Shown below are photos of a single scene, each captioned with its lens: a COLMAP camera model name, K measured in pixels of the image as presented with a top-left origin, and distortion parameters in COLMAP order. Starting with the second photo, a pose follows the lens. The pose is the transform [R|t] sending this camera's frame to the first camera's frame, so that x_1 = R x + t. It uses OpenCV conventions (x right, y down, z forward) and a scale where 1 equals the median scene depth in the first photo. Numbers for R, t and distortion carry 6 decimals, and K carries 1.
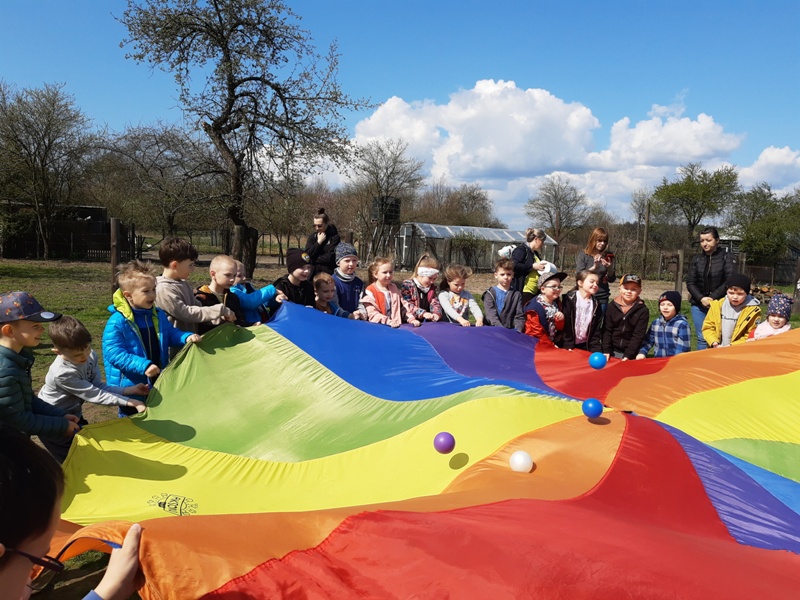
lens RADIAL K [[620.7, 0, 400.1], [0, 620.7, 299.4], [0, 0, 1]] dist [0.032535, -0.046462]
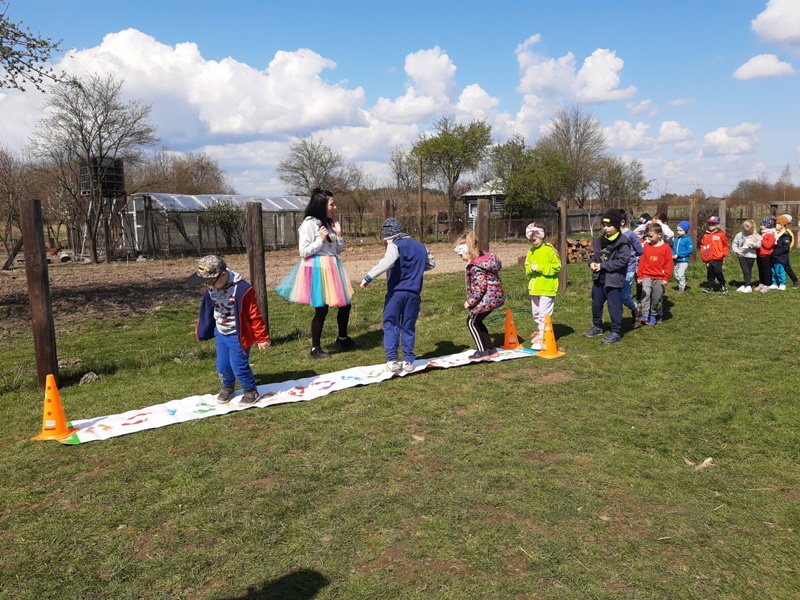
lens RADIAL K [[620.7, 0, 393.0], [0, 620.7, 307.0], [0, 0, 1]] dist [0.032535, -0.046462]
pose [[0.913437, -0.126254, 0.386902, -0.013072], [0.104642, 0.991562, 0.076518, -0.014827], [-0.393298, -0.029408, 0.918941, 0.196405]]
